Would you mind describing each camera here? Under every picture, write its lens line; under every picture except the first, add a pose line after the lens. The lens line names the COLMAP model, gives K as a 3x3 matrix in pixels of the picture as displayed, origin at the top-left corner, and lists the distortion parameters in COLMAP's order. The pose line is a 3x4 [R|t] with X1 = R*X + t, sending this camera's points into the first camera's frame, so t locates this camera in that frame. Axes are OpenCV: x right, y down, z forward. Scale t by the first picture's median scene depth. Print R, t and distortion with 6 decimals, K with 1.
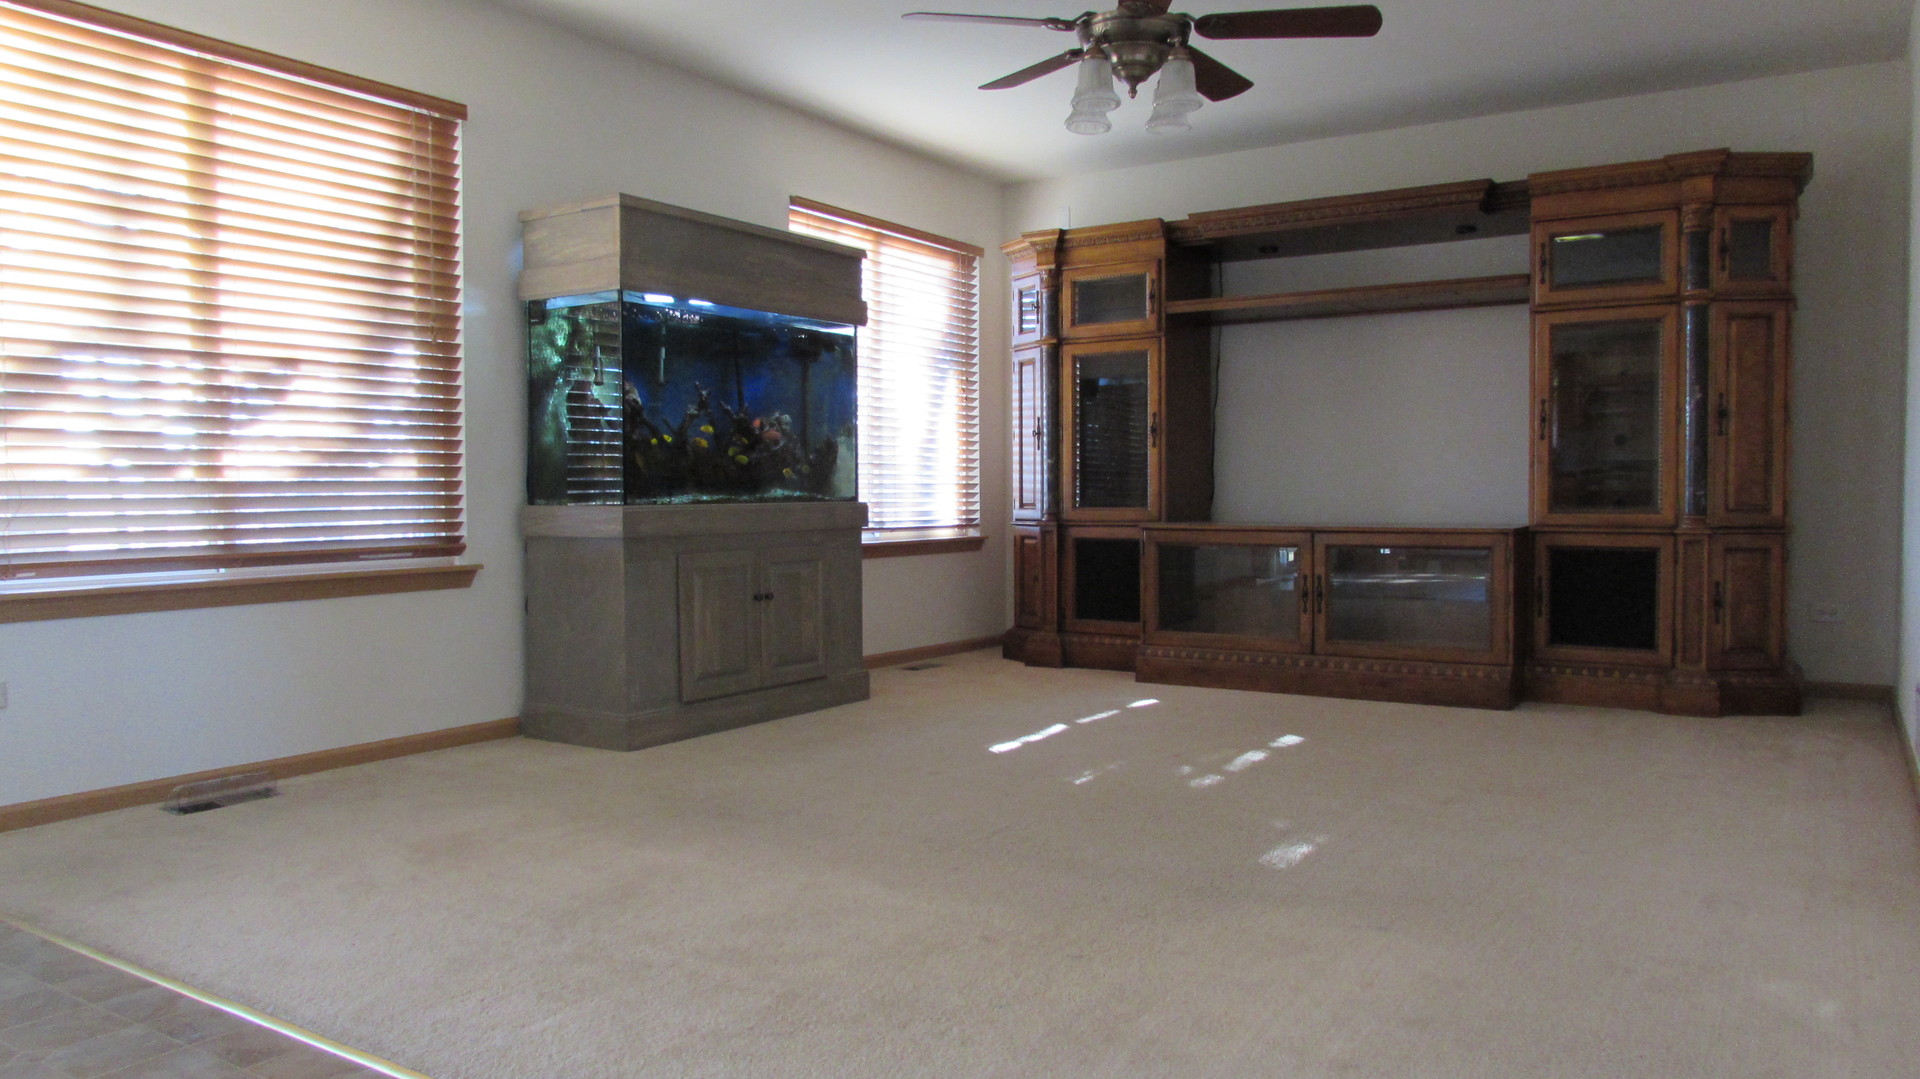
lens RADIAL K [[1359.2, 0, 951.8], [0, 1359.2, 534.2], [0, 0, 1]] dist [-0.042482, 0.022135]
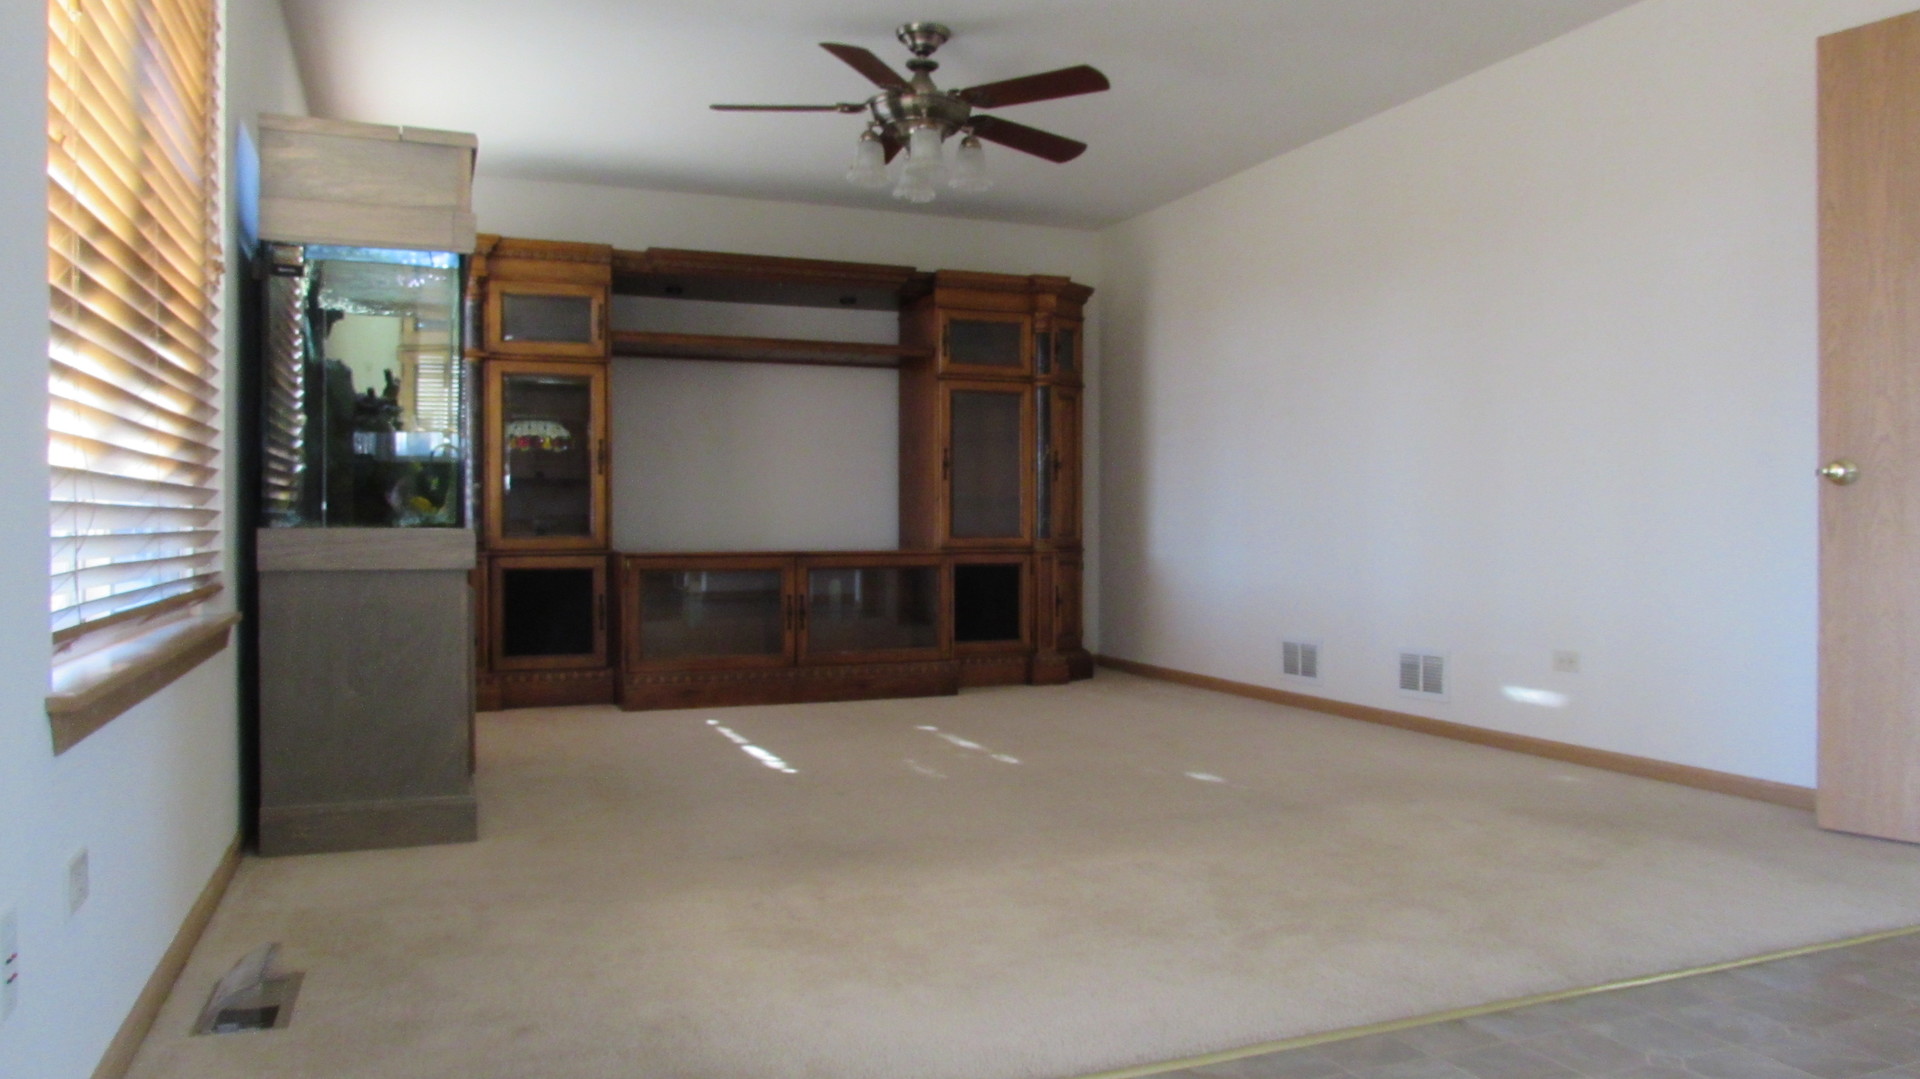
lens RADIAL K [[1359.2, 0, 957.6], [0, 1359.2, 544.0], [0, 0, 1]] dist [-0.042482, 0.022135]
pose [[0.565602, -0.007435, 0.824645, -0.614731], [0.024684, 0.999664, -0.007917, 0.000723], [-0.824309, 0.024833, 0.565595, 0.274142]]
